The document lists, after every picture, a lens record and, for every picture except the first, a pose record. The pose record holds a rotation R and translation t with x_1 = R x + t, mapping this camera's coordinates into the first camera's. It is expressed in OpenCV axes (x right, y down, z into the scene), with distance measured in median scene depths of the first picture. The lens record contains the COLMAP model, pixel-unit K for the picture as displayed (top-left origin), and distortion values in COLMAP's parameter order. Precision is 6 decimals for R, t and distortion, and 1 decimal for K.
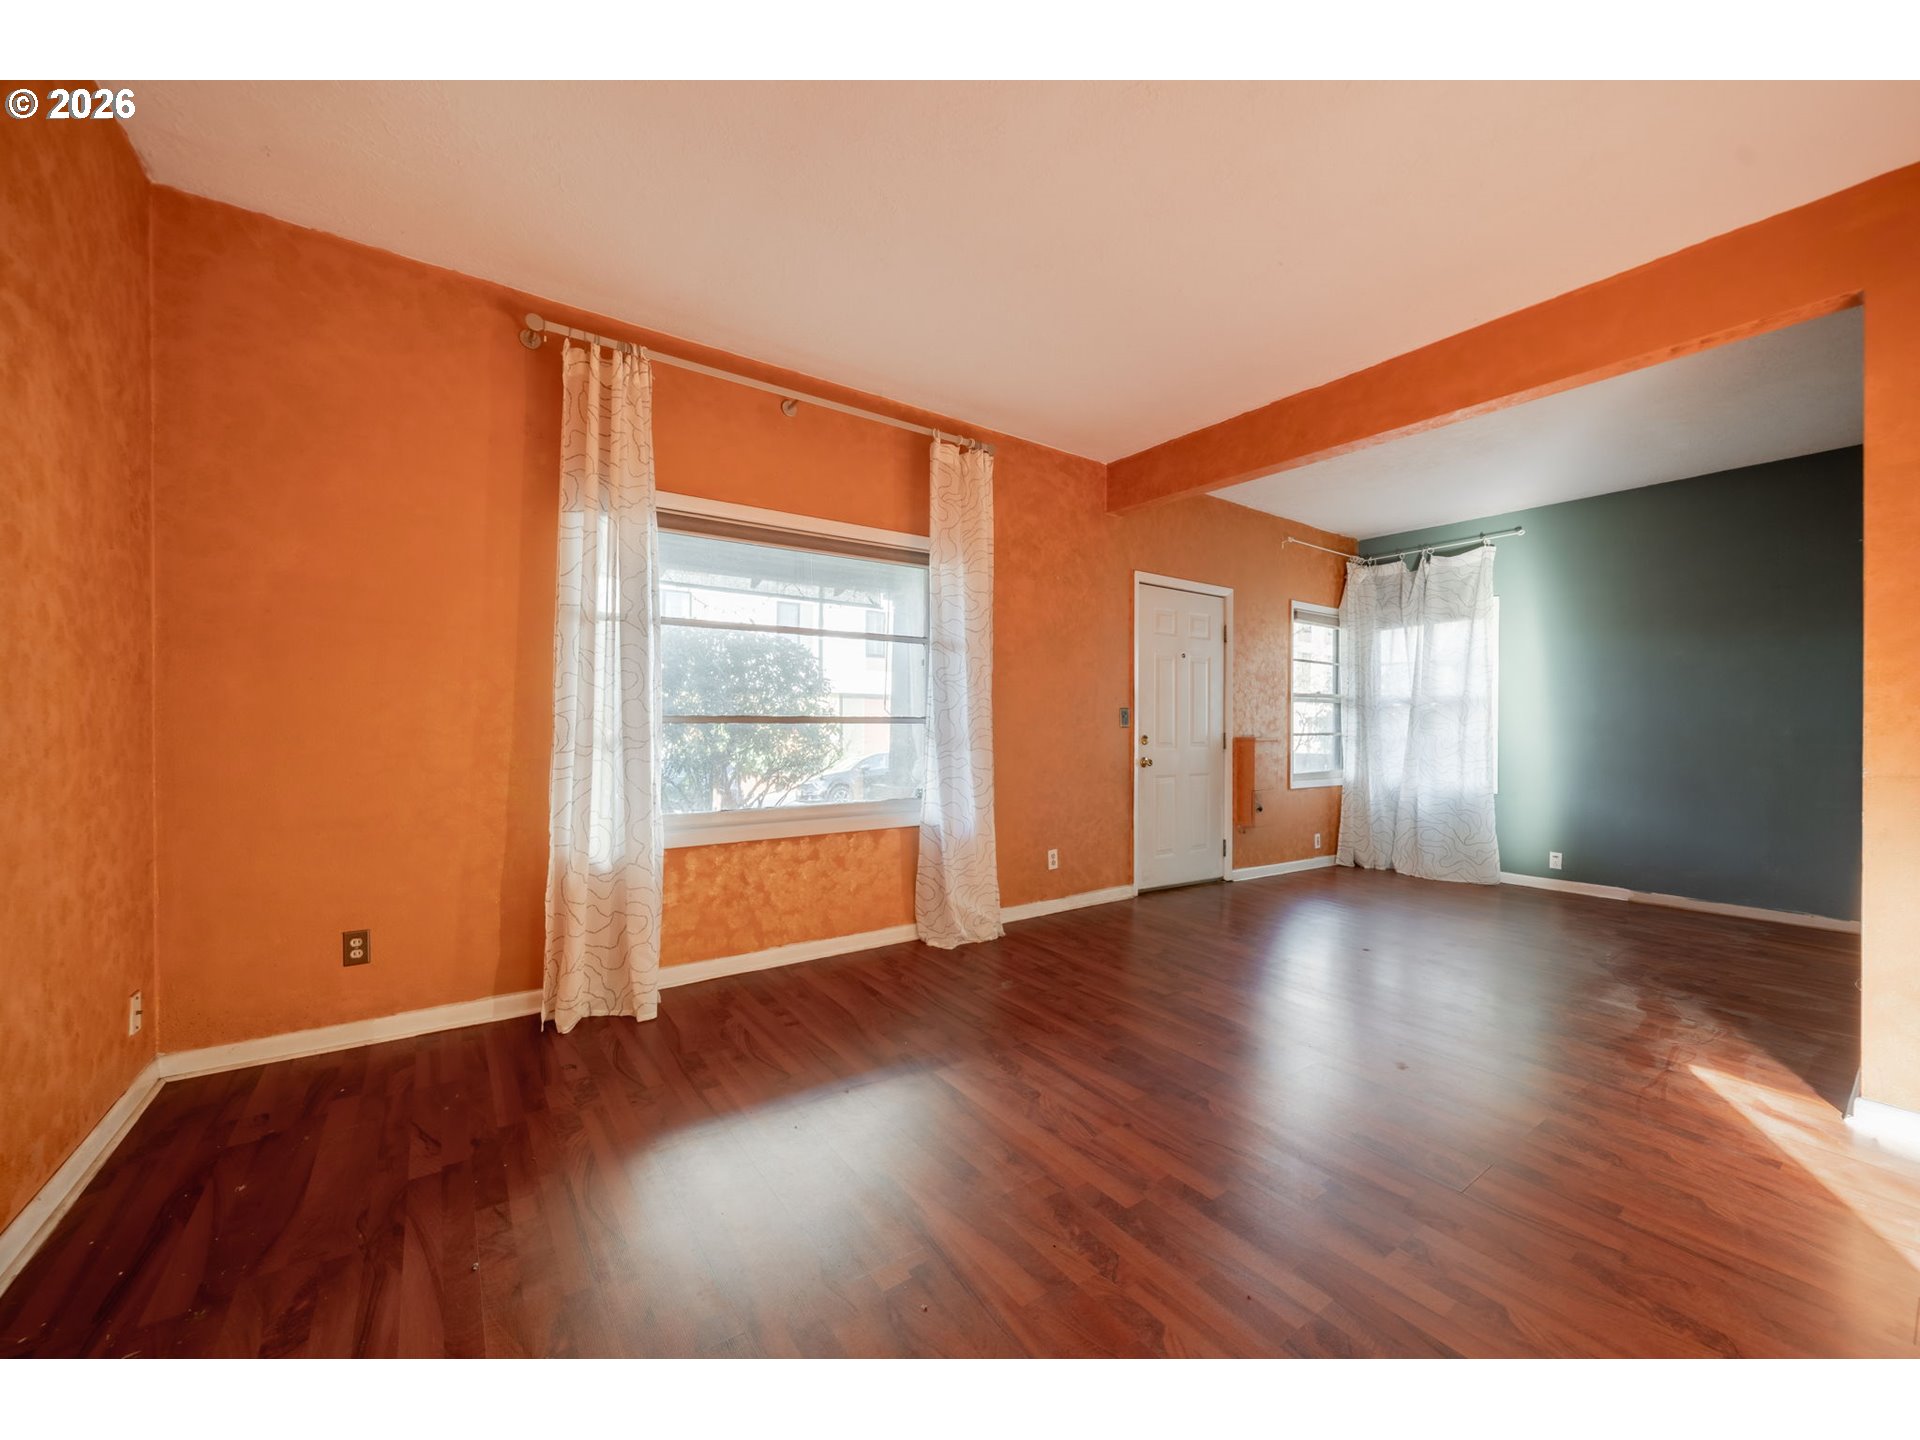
lens RADIAL K [[743.3, 0, 963.9], [0, 743.3, 729.8], [0, 0, 1]] dist [-0.000436, -0.000089]
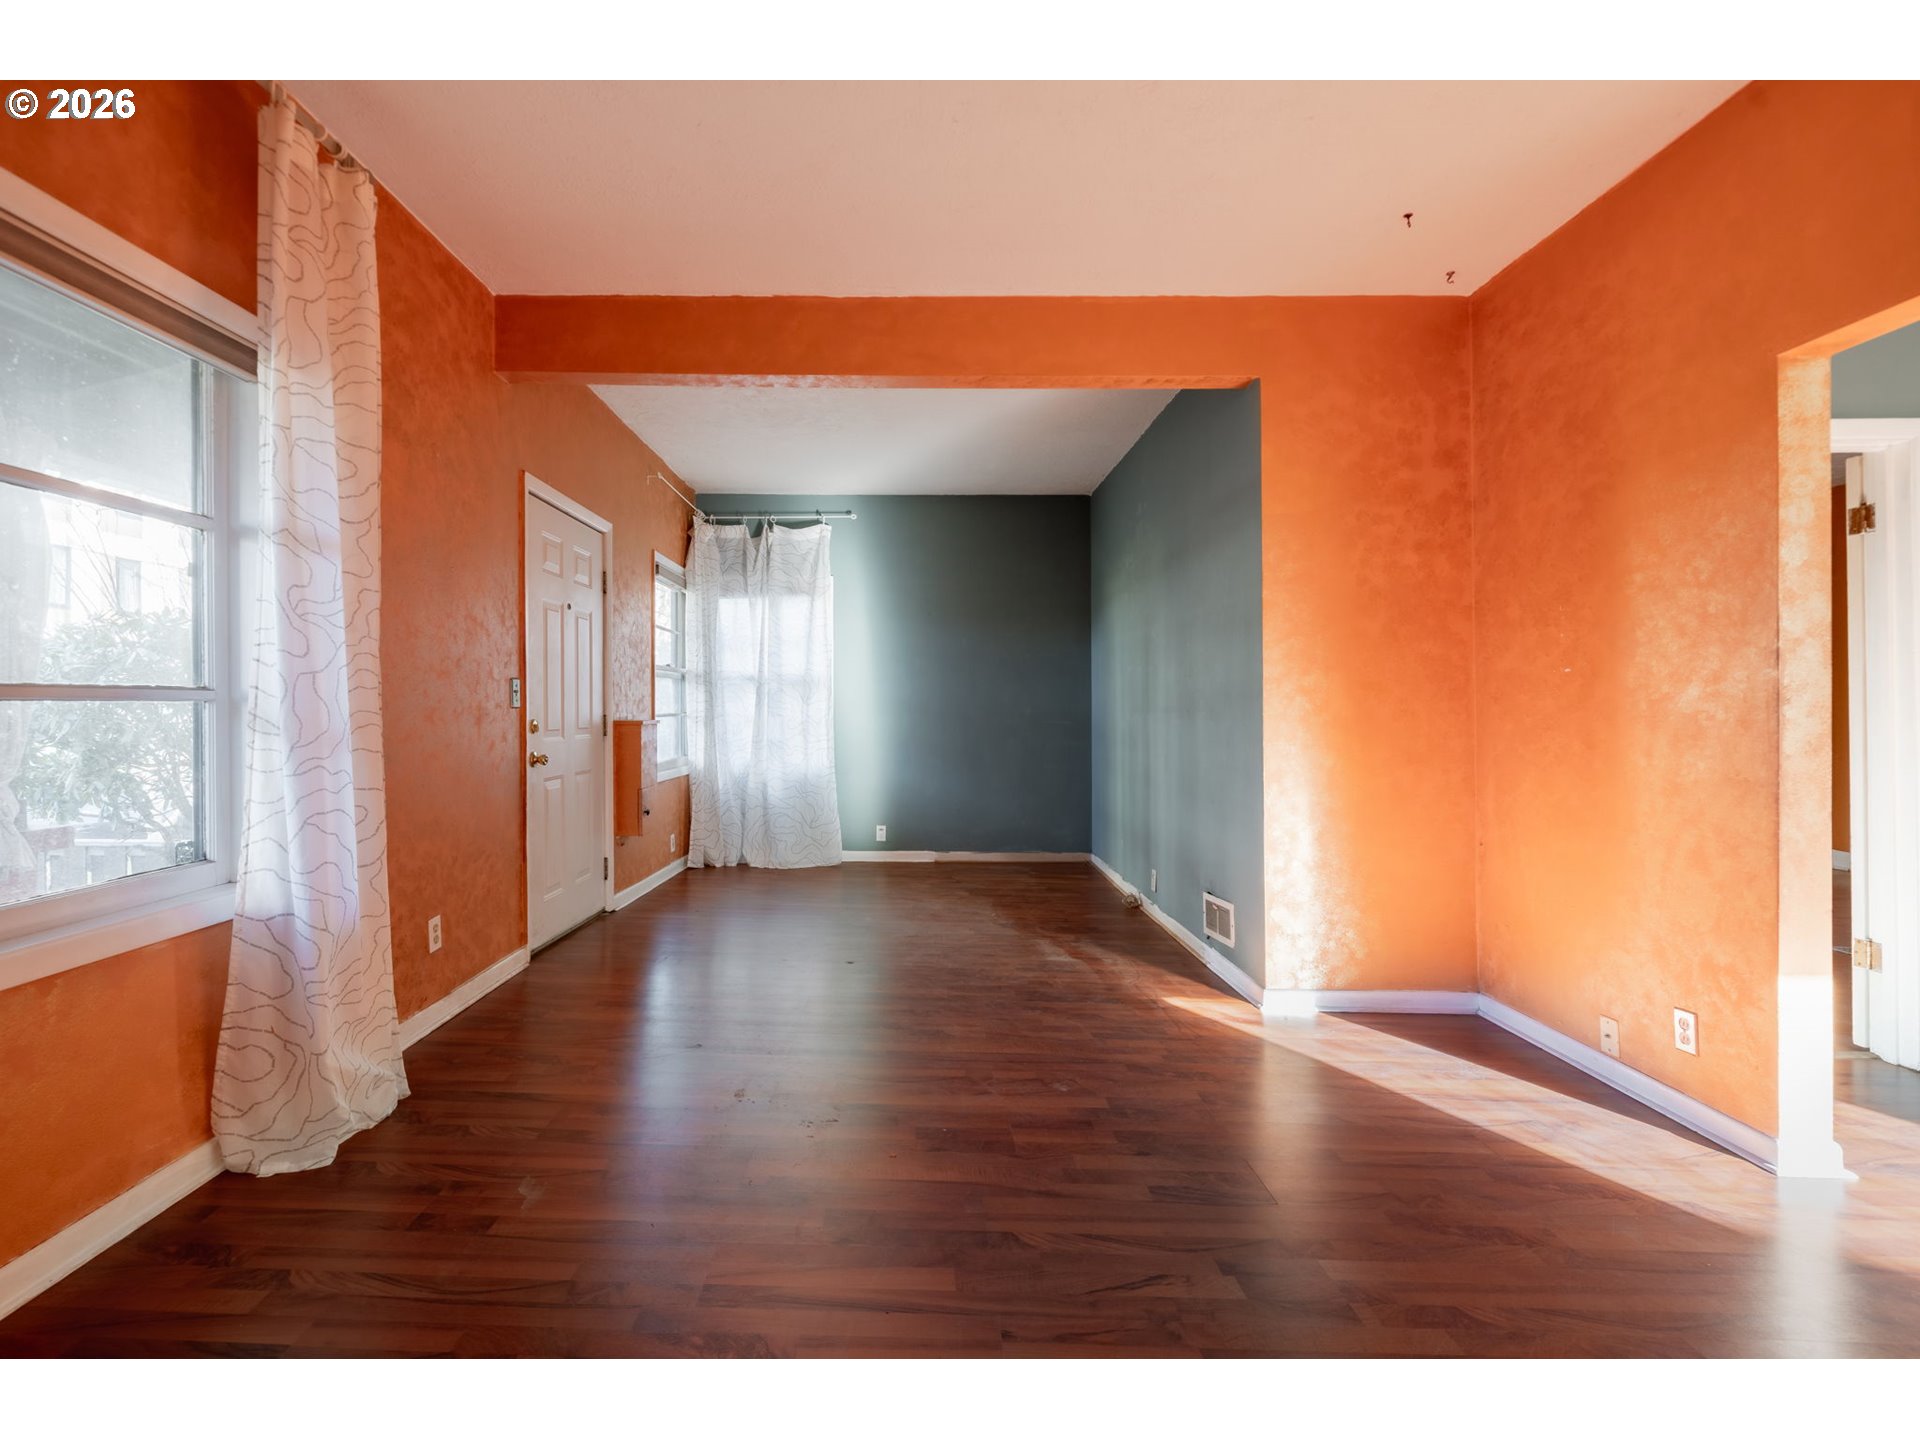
lens RADIAL K [[862.0, 0, 891.6], [0, 862.0, 705.5], [0, 0, 1]] dist [0.000752, 0.000252]
pose [[0.599633, 0.000499, 0.800275, -0.173798], [0.002871, 0.999992, -0.002775, -0.001992], [-0.800270, 0.003962, 0.599627, 0.254420]]
